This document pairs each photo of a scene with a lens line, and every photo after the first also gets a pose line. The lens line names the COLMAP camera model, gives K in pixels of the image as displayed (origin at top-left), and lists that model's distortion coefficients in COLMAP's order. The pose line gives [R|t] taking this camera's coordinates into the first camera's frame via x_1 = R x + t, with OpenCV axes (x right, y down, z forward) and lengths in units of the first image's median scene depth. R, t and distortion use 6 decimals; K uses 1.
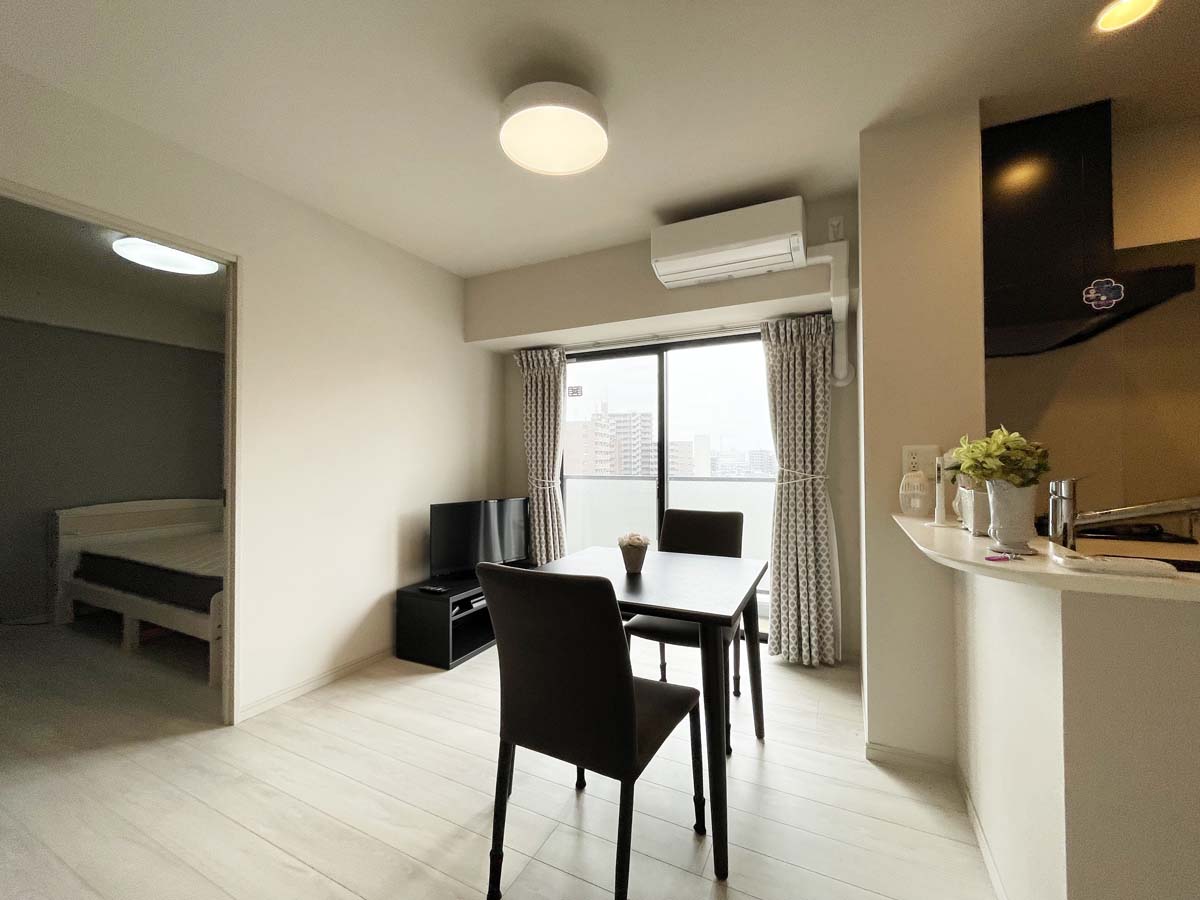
lens RADIAL K [[486.6, 0, 610.0], [0, 486.6, 449.7], [0, 0, 1]] dist [0.003745, 0.000581]
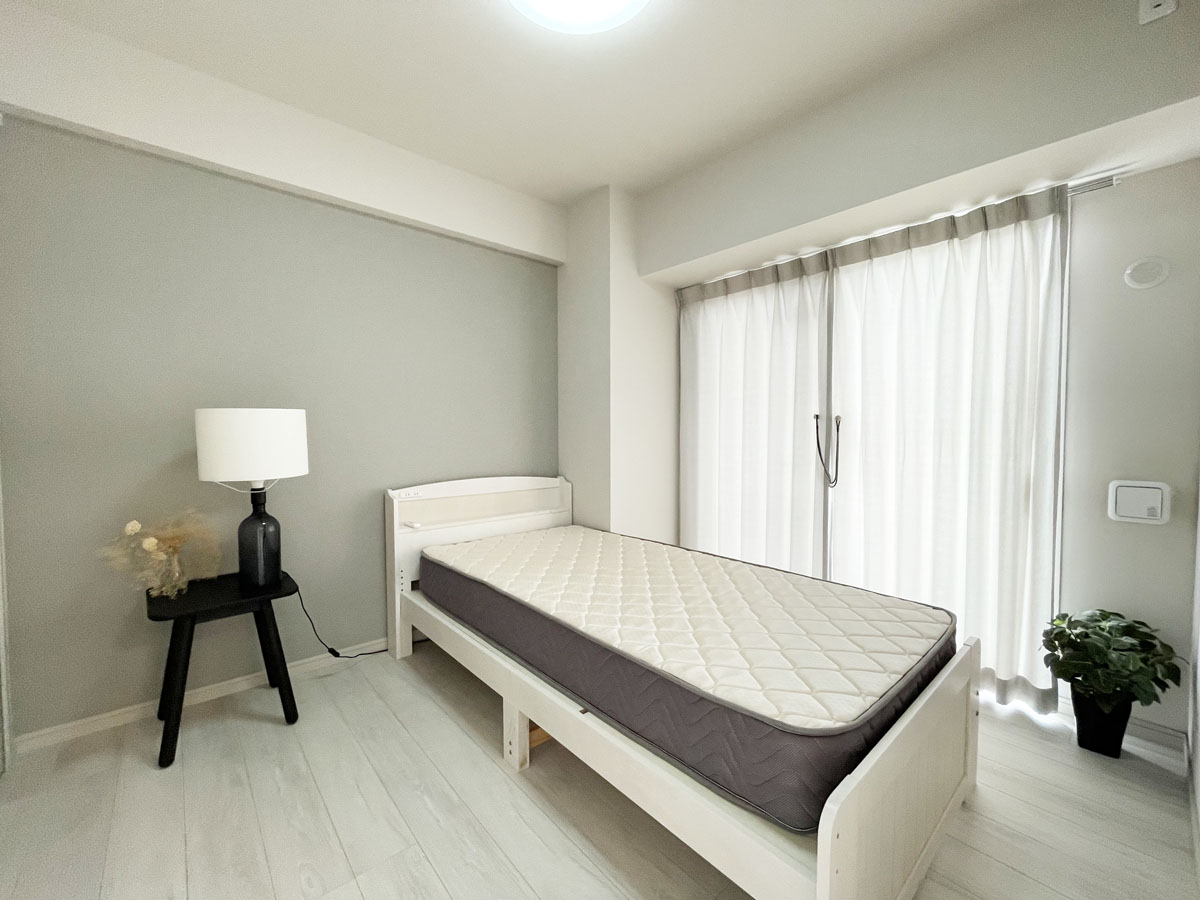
lens RADIAL K [[486.6, 0, 597.3], [0, 486.6, 454.1], [0, 0, 1]] dist [0.003745, 0.000581]
pose [[0.920301, 0.015540, -0.390902, -0.606045], [0.004362, 0.998741, 0.049974, 0.040466], [0.391186, -0.047696, 0.919075, 0.495471]]
